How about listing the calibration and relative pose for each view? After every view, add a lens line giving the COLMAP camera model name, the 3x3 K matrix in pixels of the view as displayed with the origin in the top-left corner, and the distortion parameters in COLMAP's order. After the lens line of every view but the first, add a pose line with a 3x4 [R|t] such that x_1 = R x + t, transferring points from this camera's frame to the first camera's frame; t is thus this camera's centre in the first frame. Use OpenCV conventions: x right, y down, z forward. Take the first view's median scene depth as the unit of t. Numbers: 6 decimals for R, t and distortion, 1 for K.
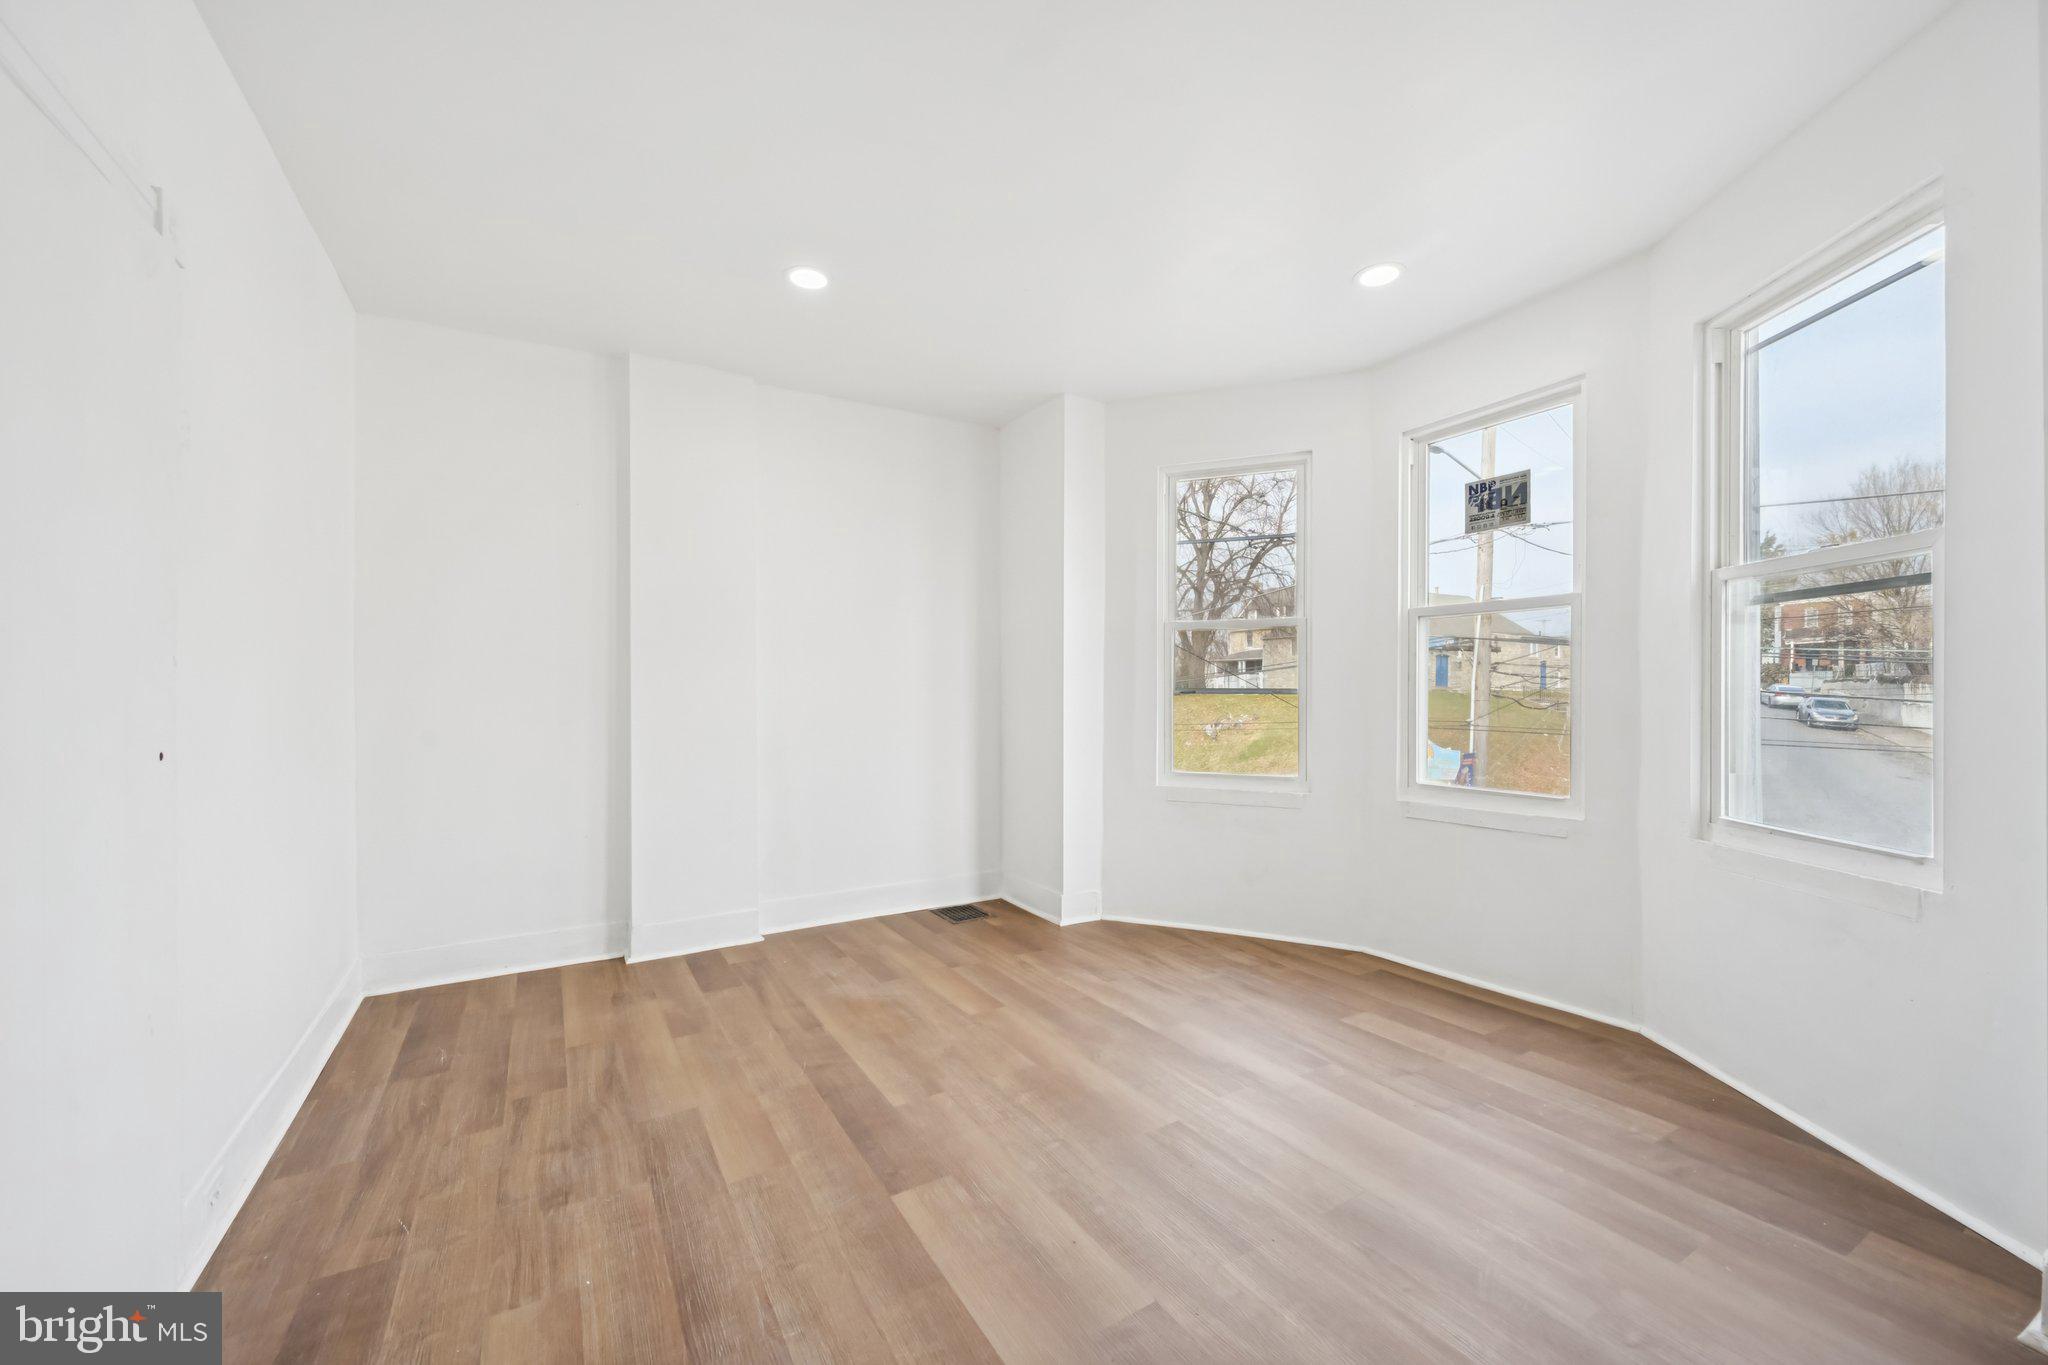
lens RADIAL K [[824.2, 0, 1020.9], [0, 824.2, 686.4], [0, 0, 1]] dist [-0.002287, -0.000145]
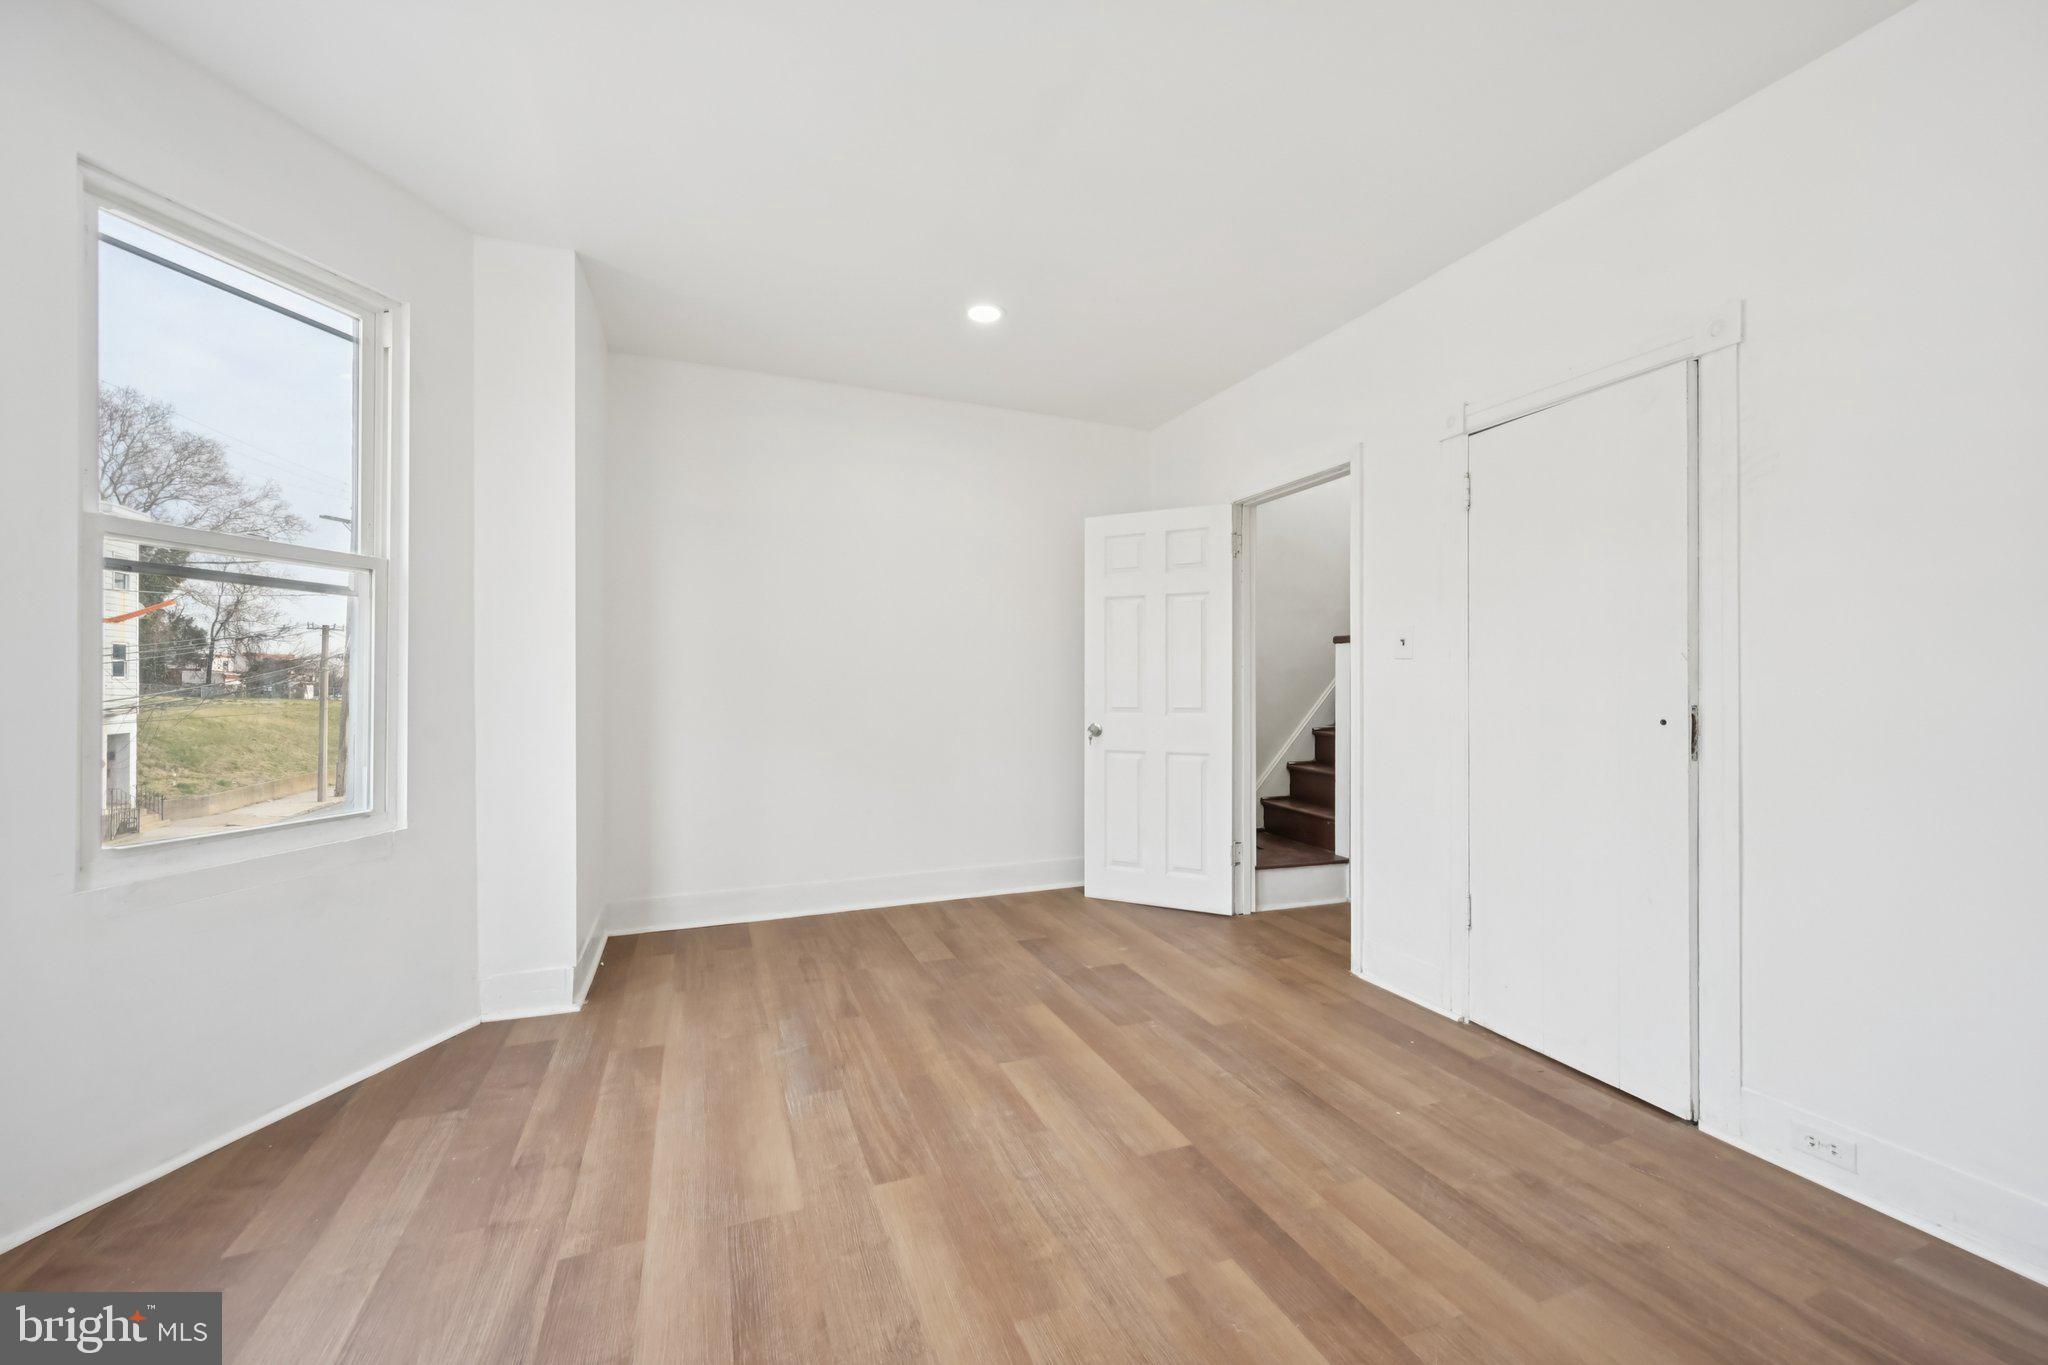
lens RADIAL K [[824.2, 0, 1019.3], [0, 824.2, 678.5], [0, 0, 1]] dist [-0.002287, -0.000145]
pose [[-0.988612, 0.003618, 0.150441, -0.092175], [0.001364, 0.999885, -0.015084, 0.020086], [-0.150478, -0.014707, -0.988504, 1.987009]]
